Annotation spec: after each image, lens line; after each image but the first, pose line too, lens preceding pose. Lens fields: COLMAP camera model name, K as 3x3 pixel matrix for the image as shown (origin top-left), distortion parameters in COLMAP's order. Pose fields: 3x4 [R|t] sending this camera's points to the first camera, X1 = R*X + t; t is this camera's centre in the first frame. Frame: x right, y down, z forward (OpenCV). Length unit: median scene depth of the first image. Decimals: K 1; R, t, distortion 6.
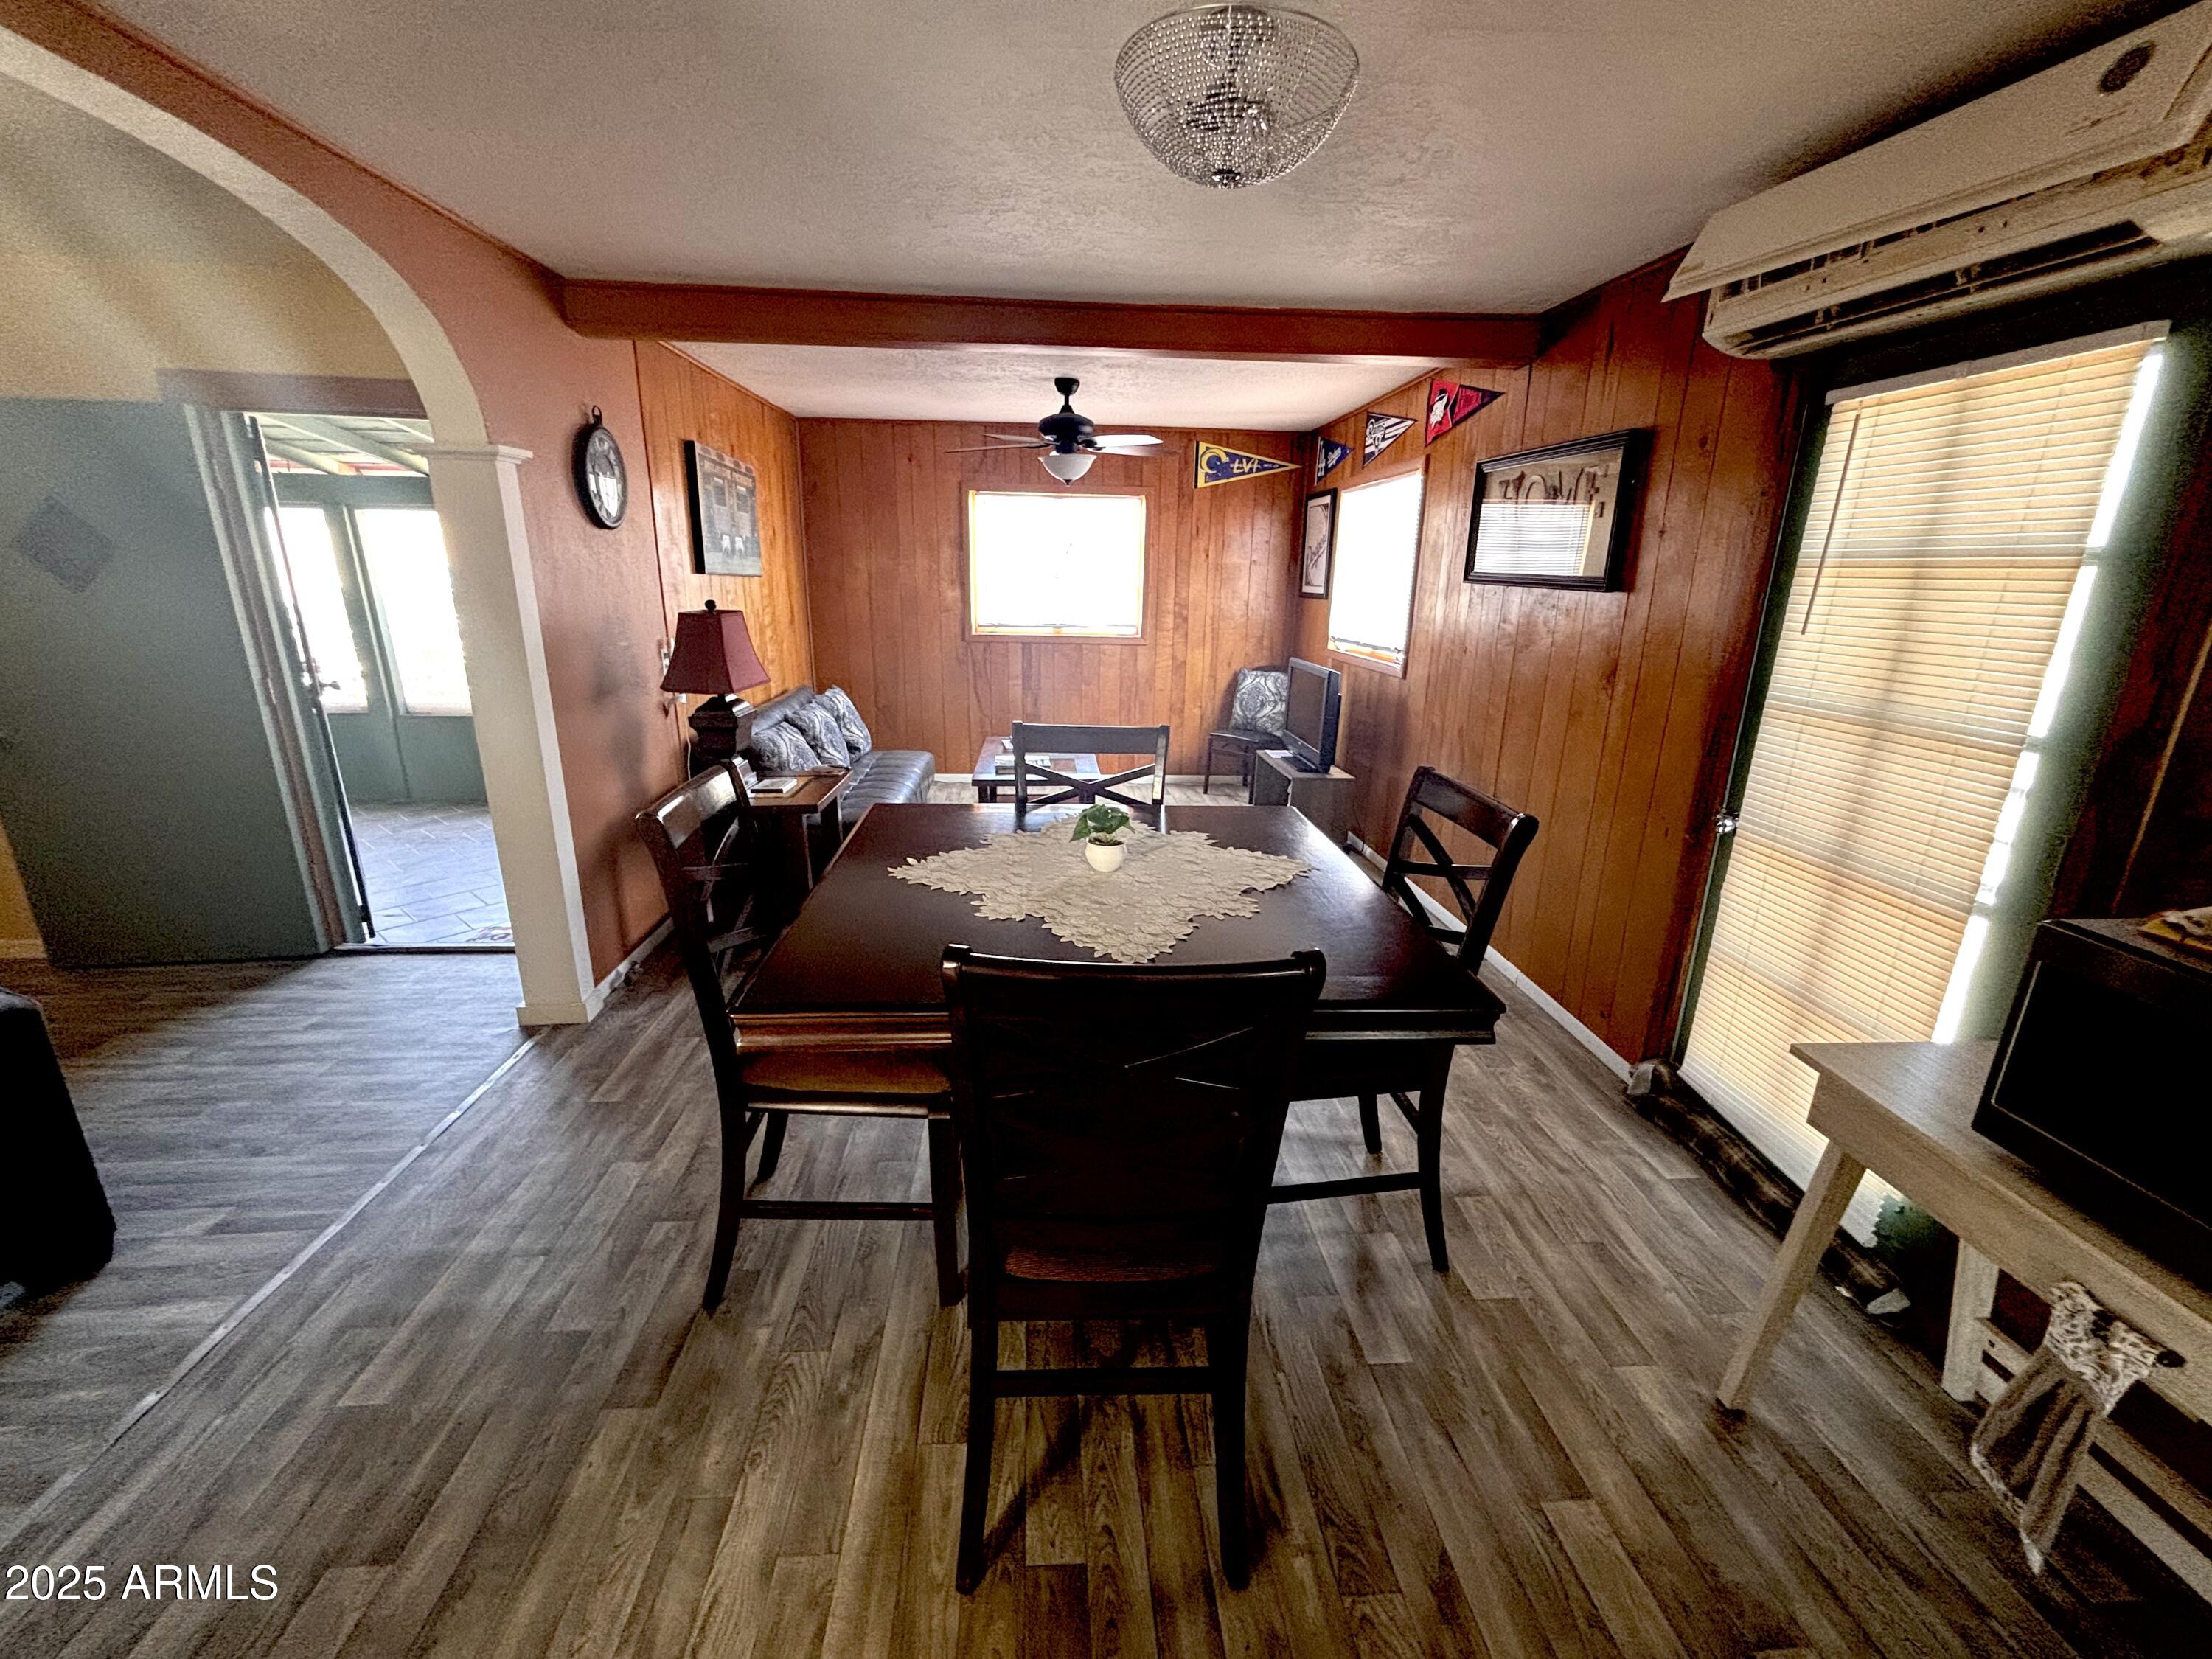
lens RADIAL K [[884.4, 0, 1089.9], [0, 884.4, 823.6], [0, 0, 1]] dist [0.002782, 0.000145]
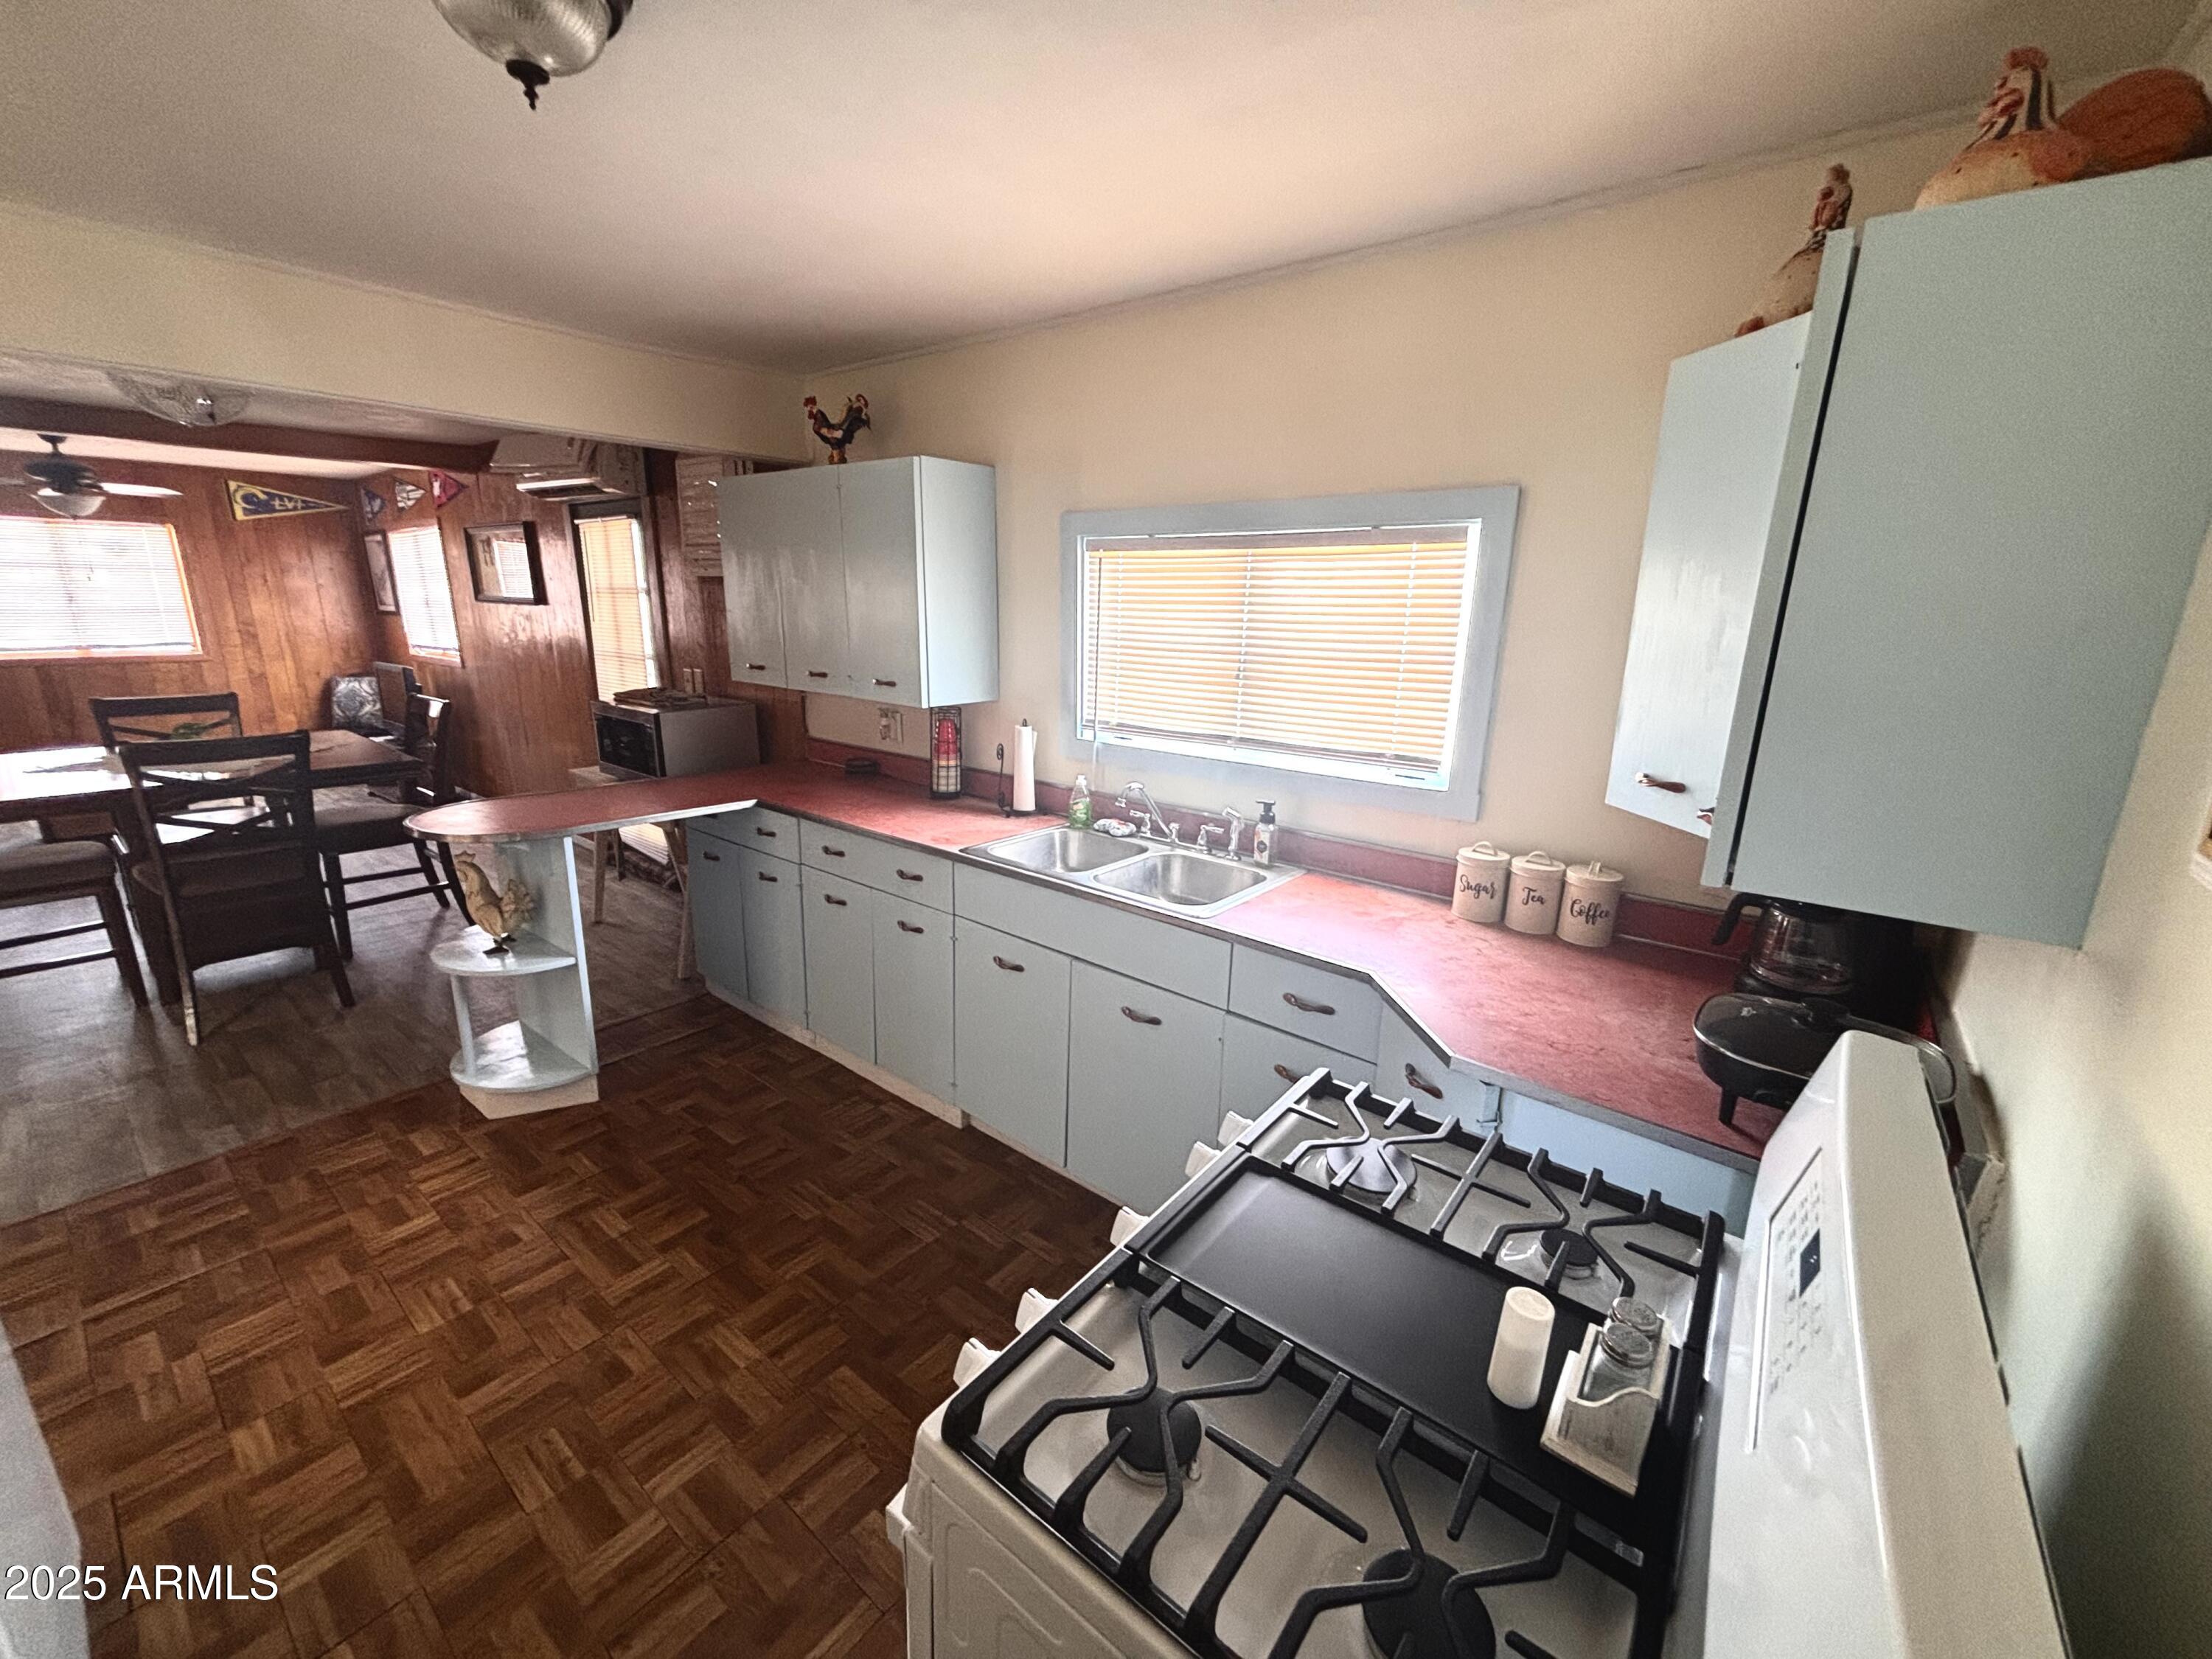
lens RADIAL K [[884.4, 0, 1099.9], [0, 884.4, 821.7], [0, 0, 1]] dist [0.002782, 0.000145]
pose [[0.668272, -0.189047, 0.719496, -0.044386], [0.204006, 0.976665, 0.067136, 0.217051], [-0.715398, 0.101916, 0.691244, -0.794408]]
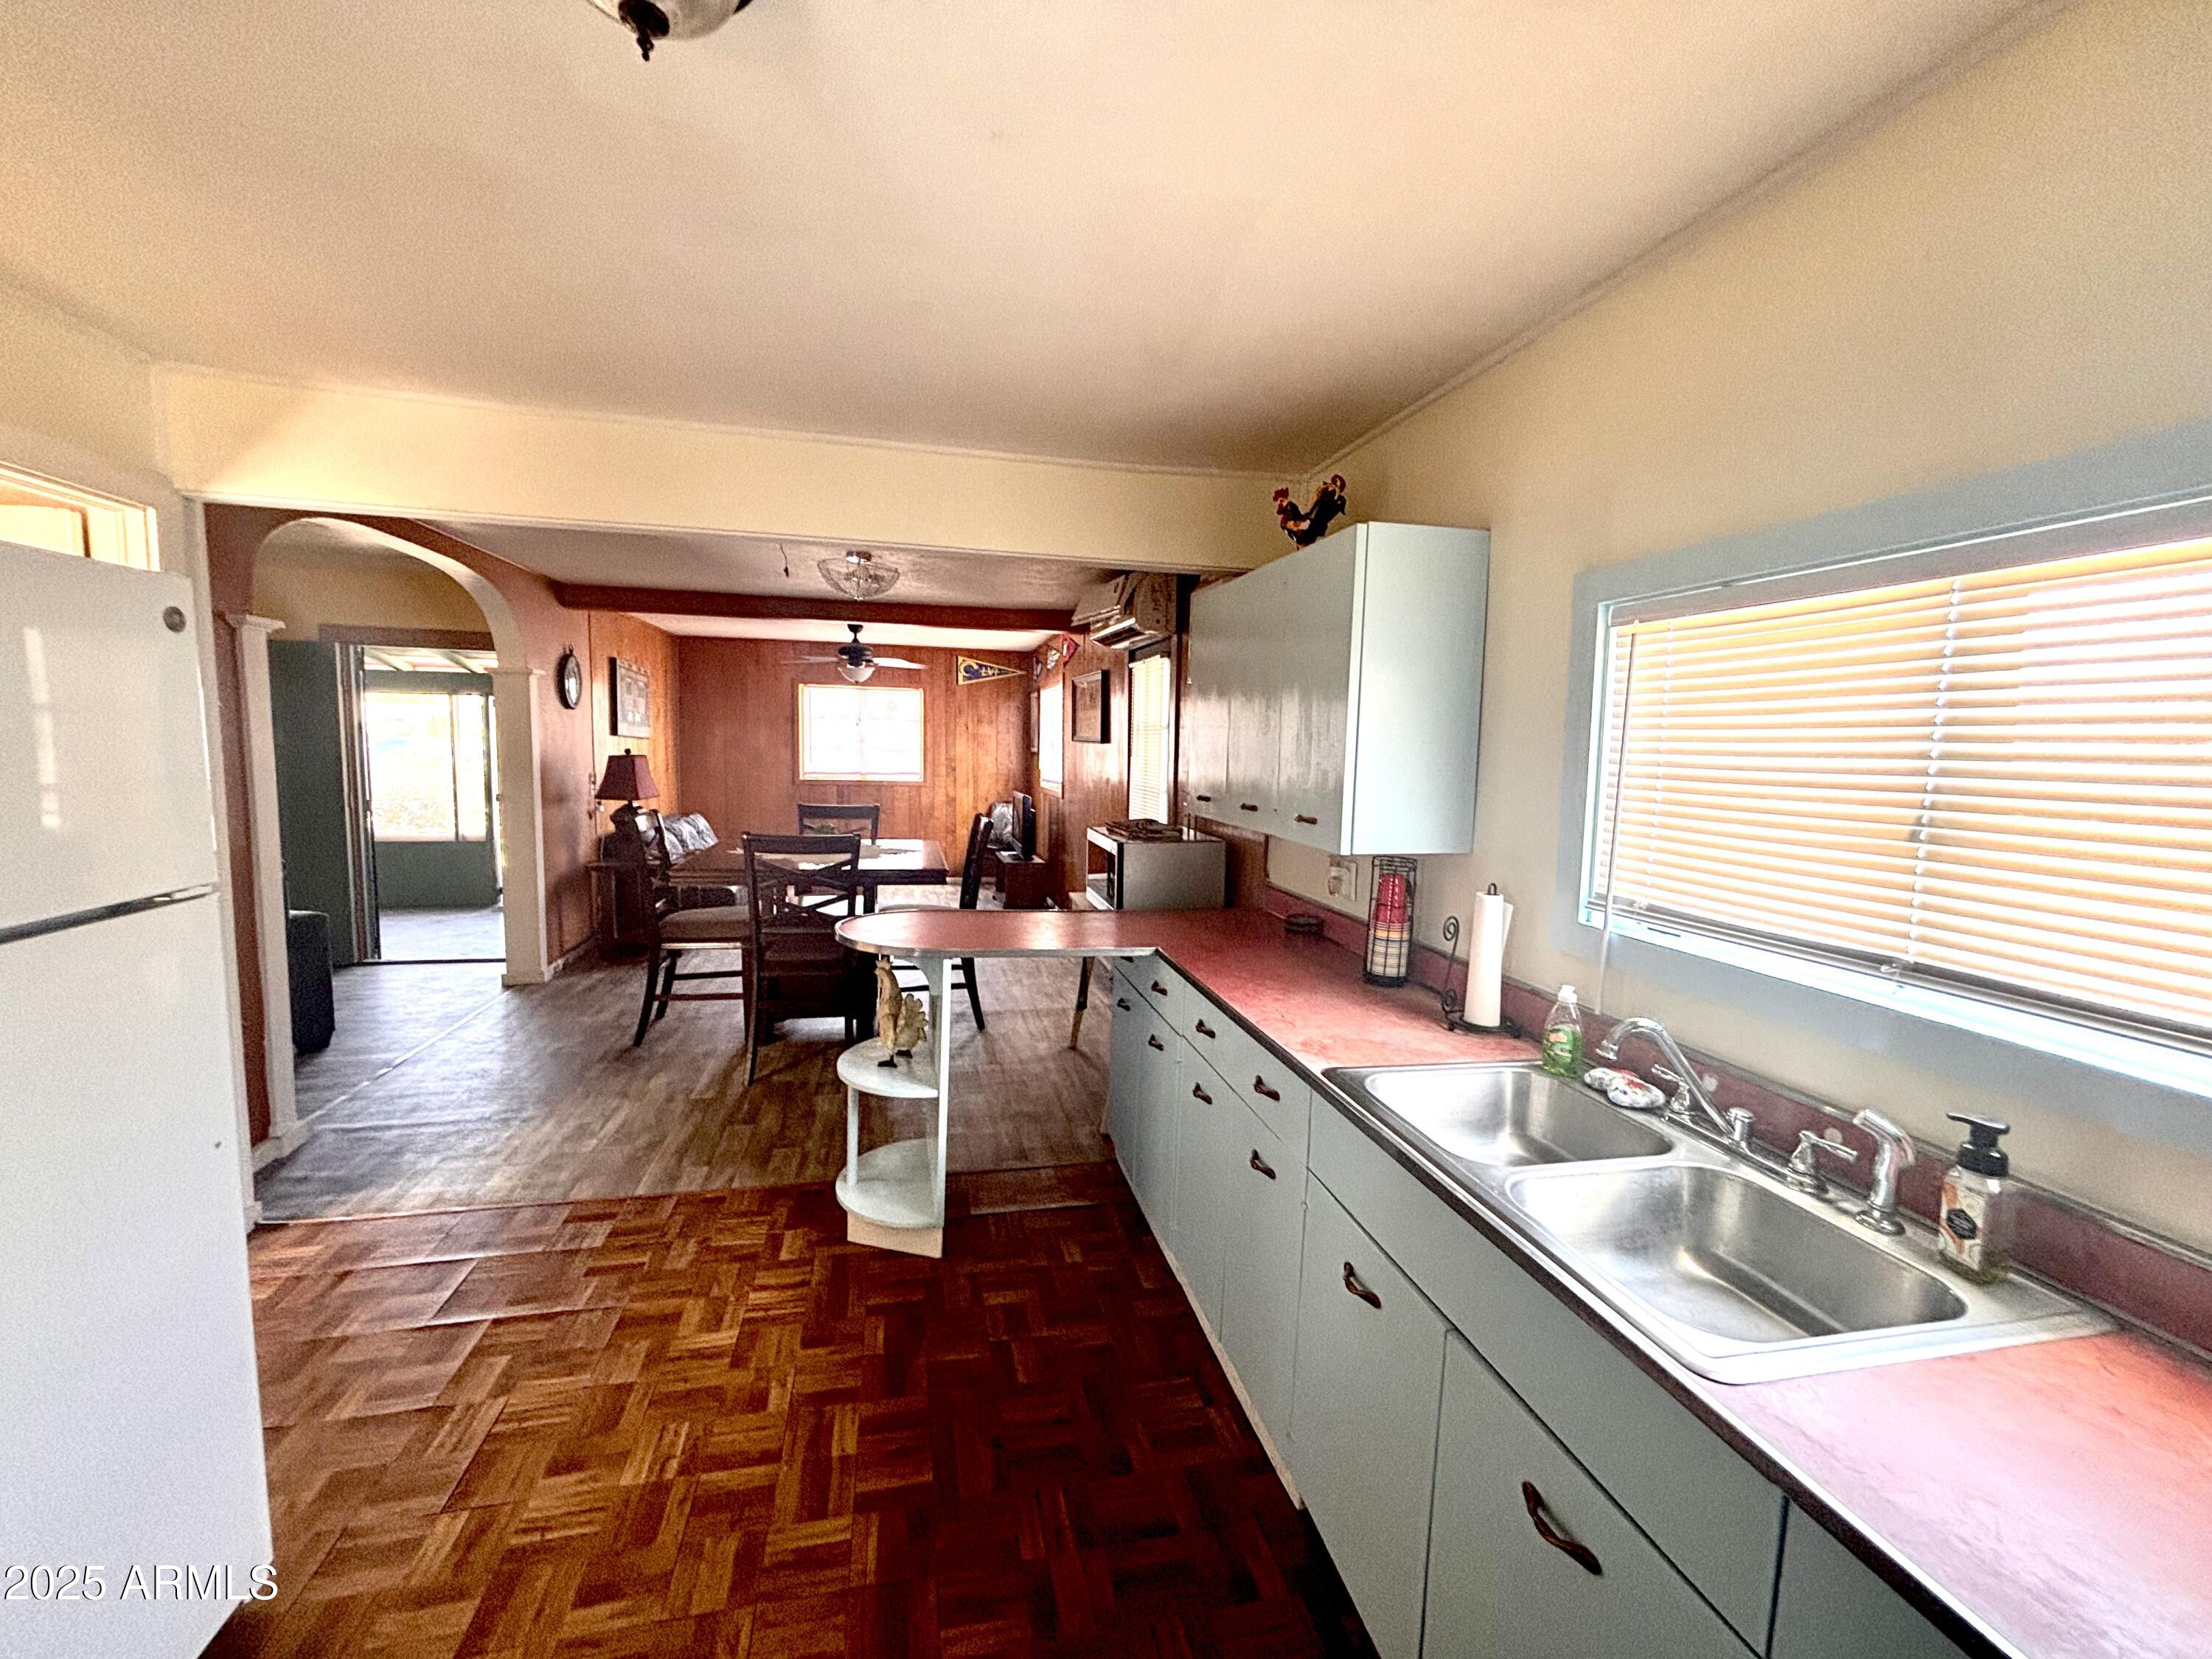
lens RADIAL K [[884.4, 0, 1105.9], [0, 884.4, 823.3], [0, 0, 1]] dist [0.002782, 0.000145]
pose [[0.986122, -0.012449, 0.165556, 0.175770], [0.043651, 0.981543, -0.186194, 0.218445], [-0.160182, 0.190836, 0.968464, -0.687523]]
